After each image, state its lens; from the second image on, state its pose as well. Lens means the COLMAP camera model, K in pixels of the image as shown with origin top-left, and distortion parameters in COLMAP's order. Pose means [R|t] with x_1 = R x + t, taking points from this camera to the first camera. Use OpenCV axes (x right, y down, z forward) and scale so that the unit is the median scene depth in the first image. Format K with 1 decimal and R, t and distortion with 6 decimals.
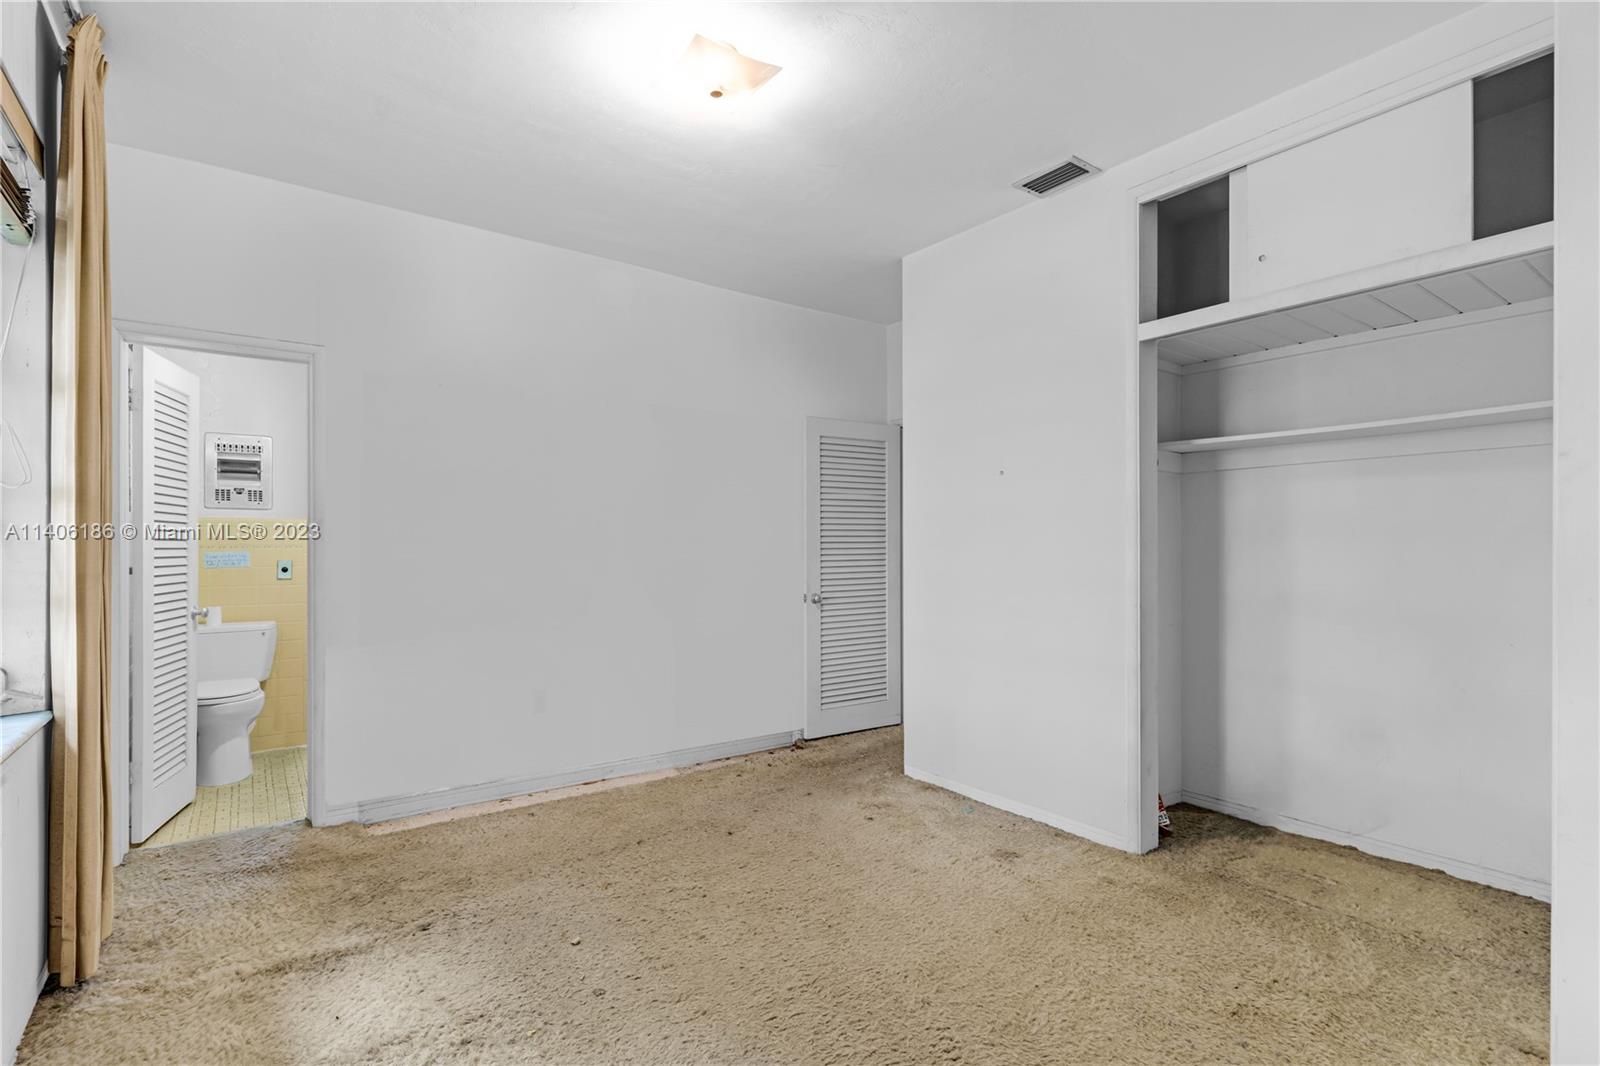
lens RADIAL K [[767.5, 0, 805.0], [0, 767.5, 535.2], [0, 0, 1]] dist [-0.000555, -0.000031]
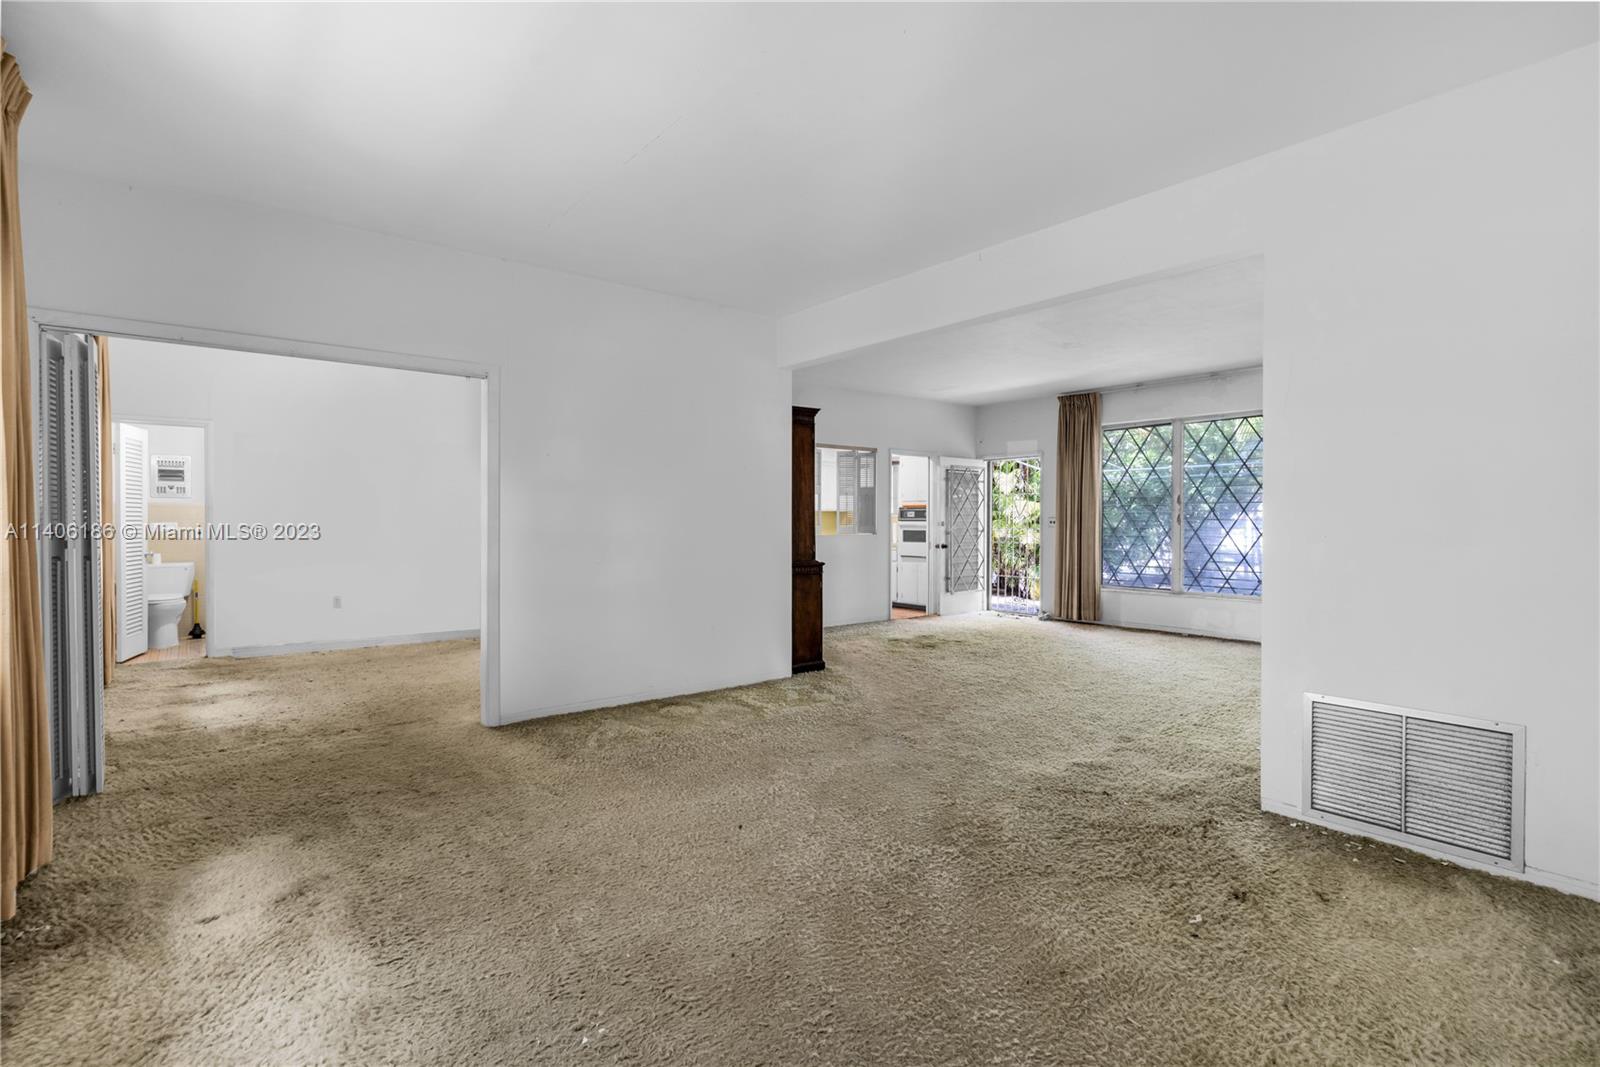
lens RADIAL K [[767.5, 0, 795.6], [0, 767.5, 531.8], [0, 0, 1]] dist [-0.000555, -0.000031]
pose [[0.999424, 0.001333, 0.033914, 0.645708], [-0.001797, 0.999905, 0.013667, 0.017566], [-0.033892, -0.013720, 0.999331, -0.822434]]
